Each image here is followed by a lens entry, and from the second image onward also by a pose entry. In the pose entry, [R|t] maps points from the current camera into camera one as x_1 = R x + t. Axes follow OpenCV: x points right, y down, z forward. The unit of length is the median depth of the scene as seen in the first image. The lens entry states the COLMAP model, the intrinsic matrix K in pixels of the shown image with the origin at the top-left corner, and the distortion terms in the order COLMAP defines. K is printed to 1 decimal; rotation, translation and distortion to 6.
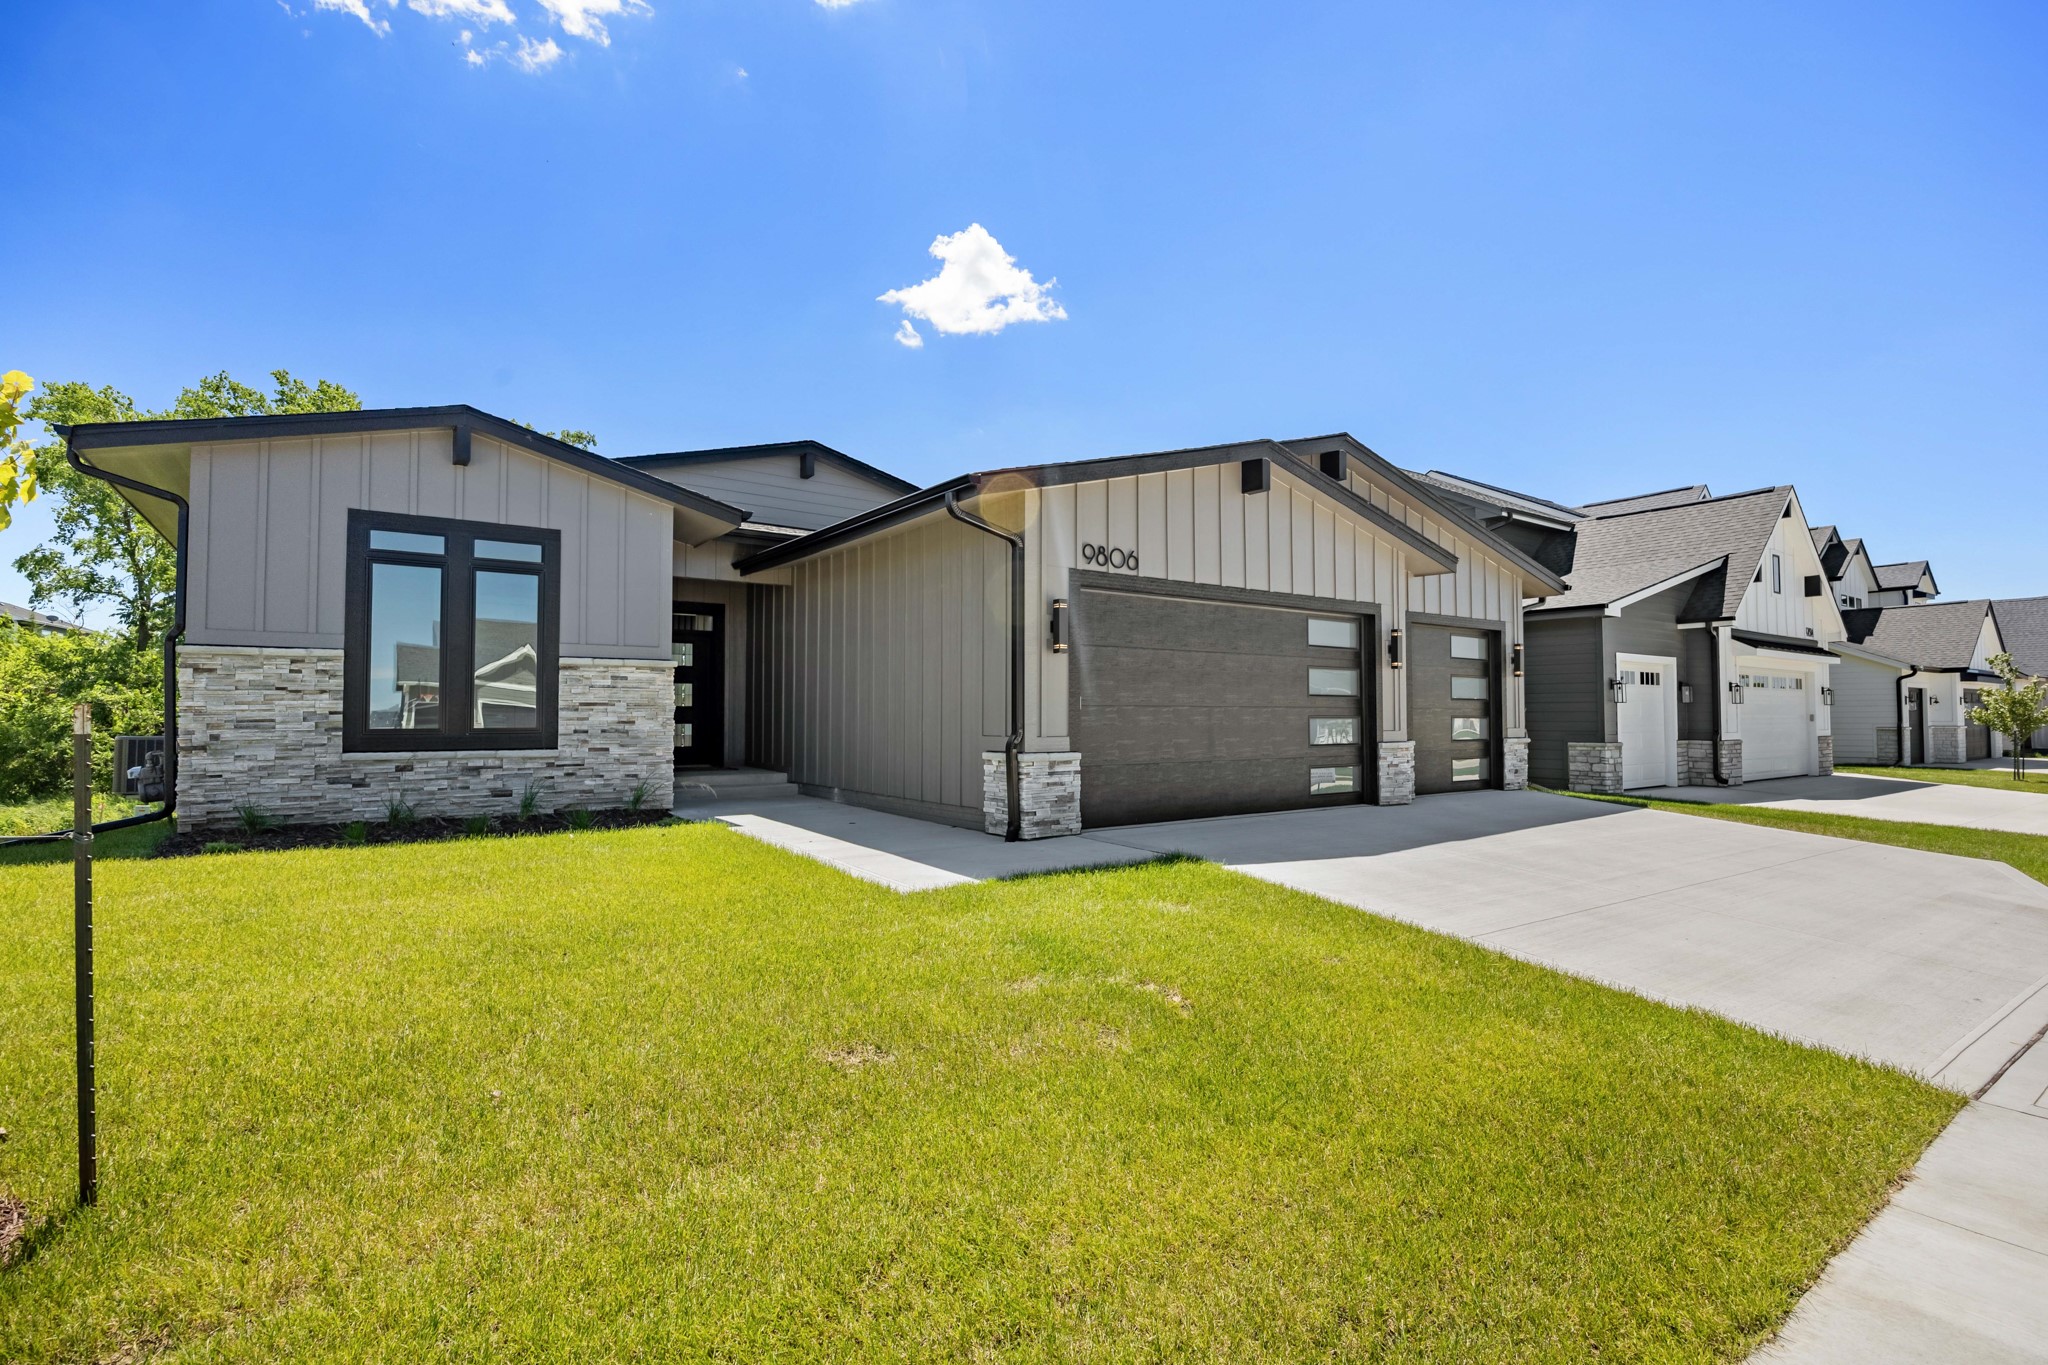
lens RADIAL K [[959.8, 0, 1026.4], [0, 959.8, 684.2], [0, 0, 1]] dist [0.001712, 0.000556]
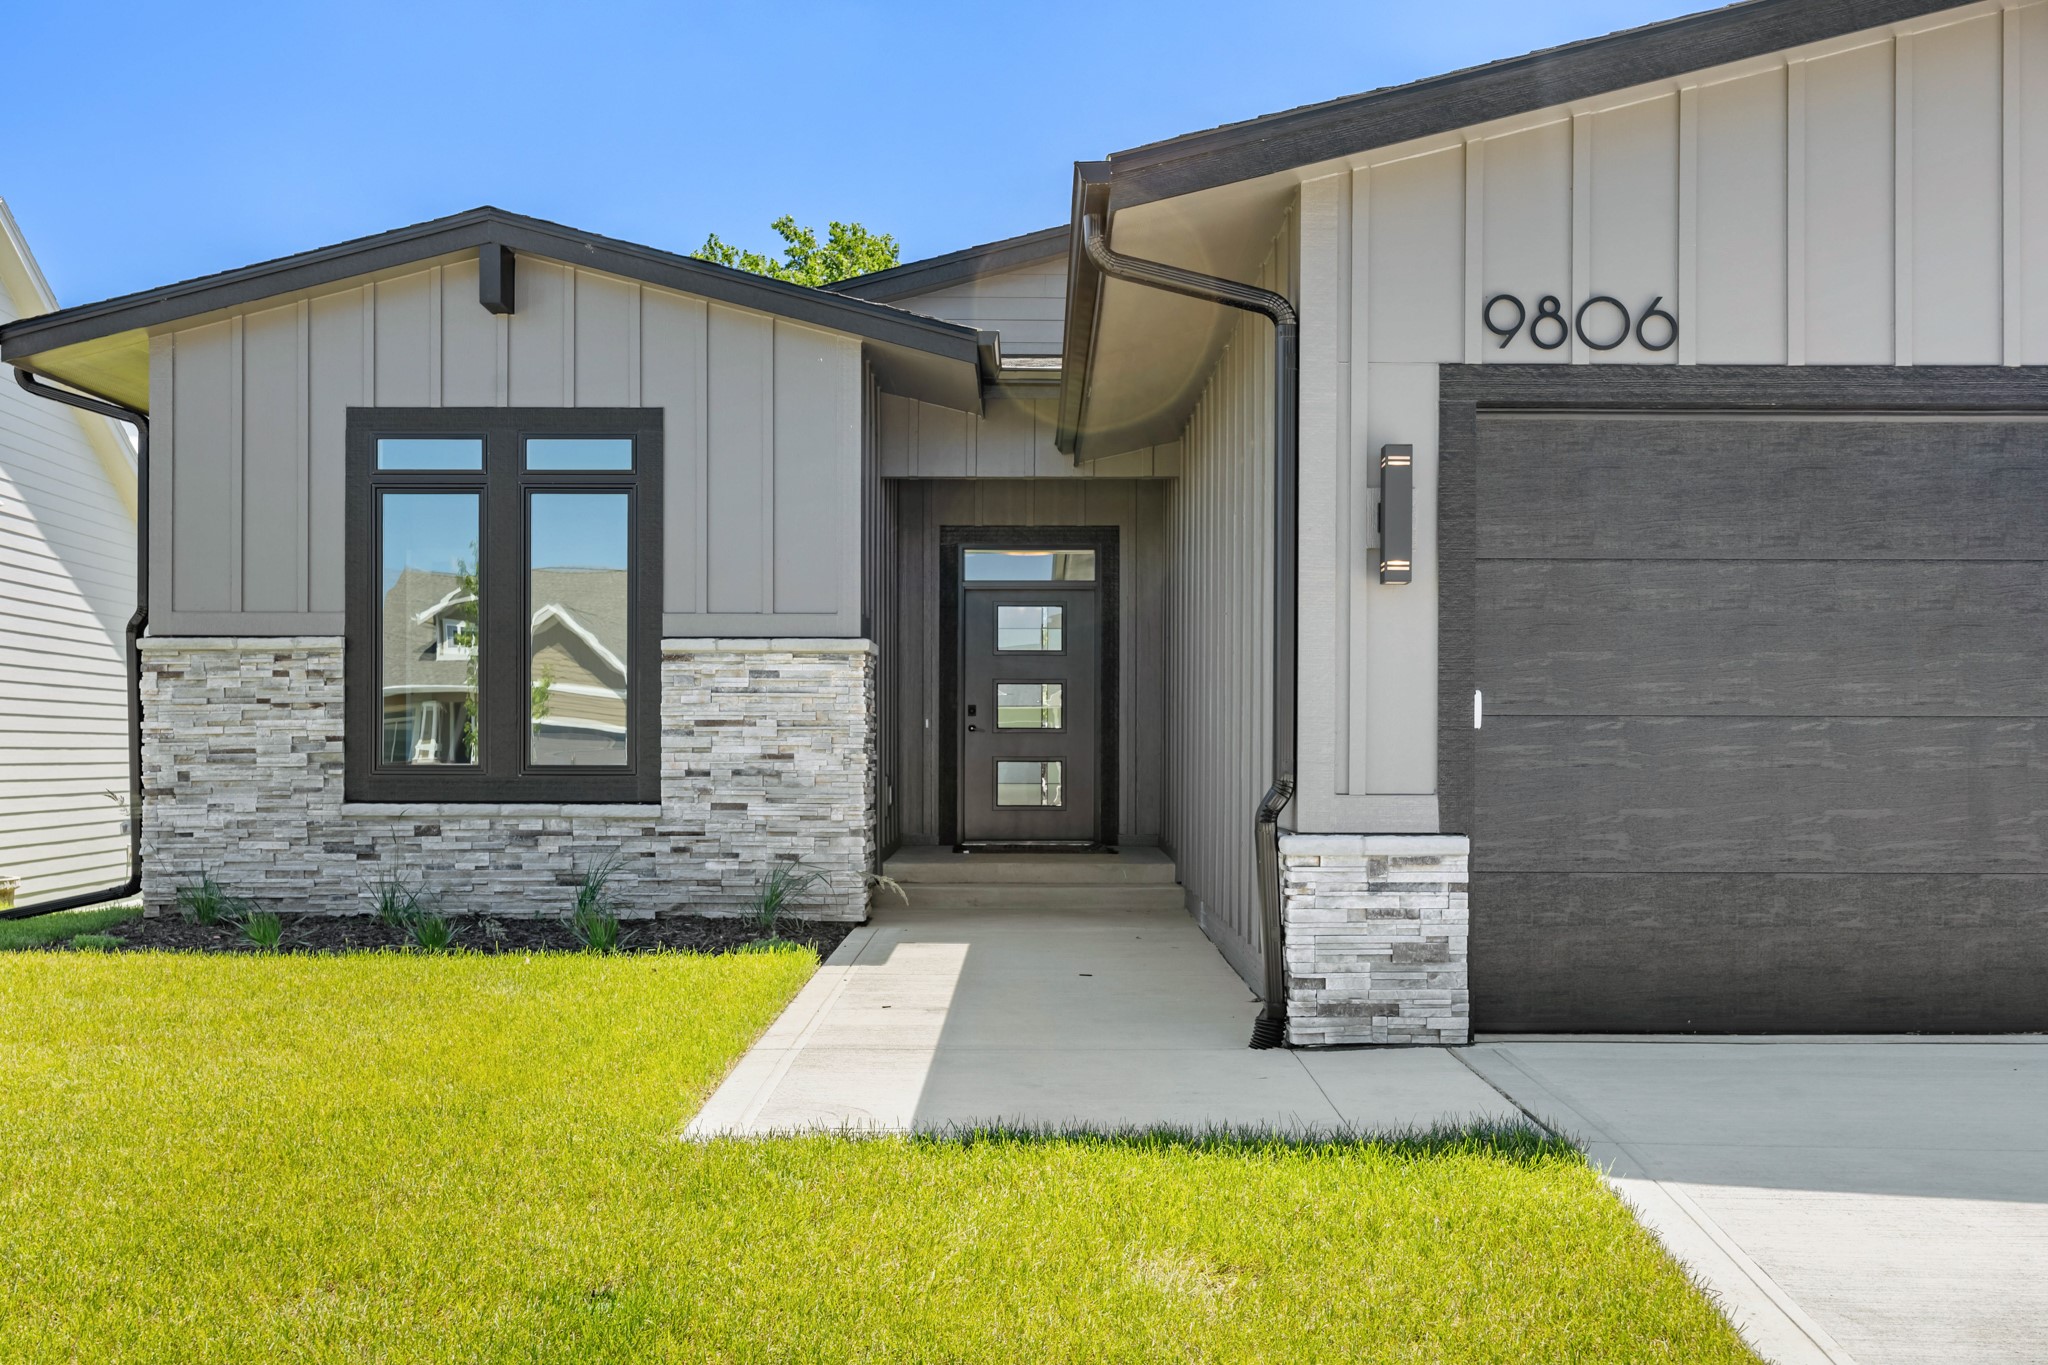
lens RADIAL K [[1843.5, 0, 1026.2], [0, 1843.5, 750.1], [0, 0, 1]] dist [0.001550, -0.001501]
pose [[0.813791, 0.001440, -0.581156, 0.329803], [0.017165, 0.999501, 0.026512, 0.012617], [0.580904, -0.031550, 0.813360, 0.277185]]
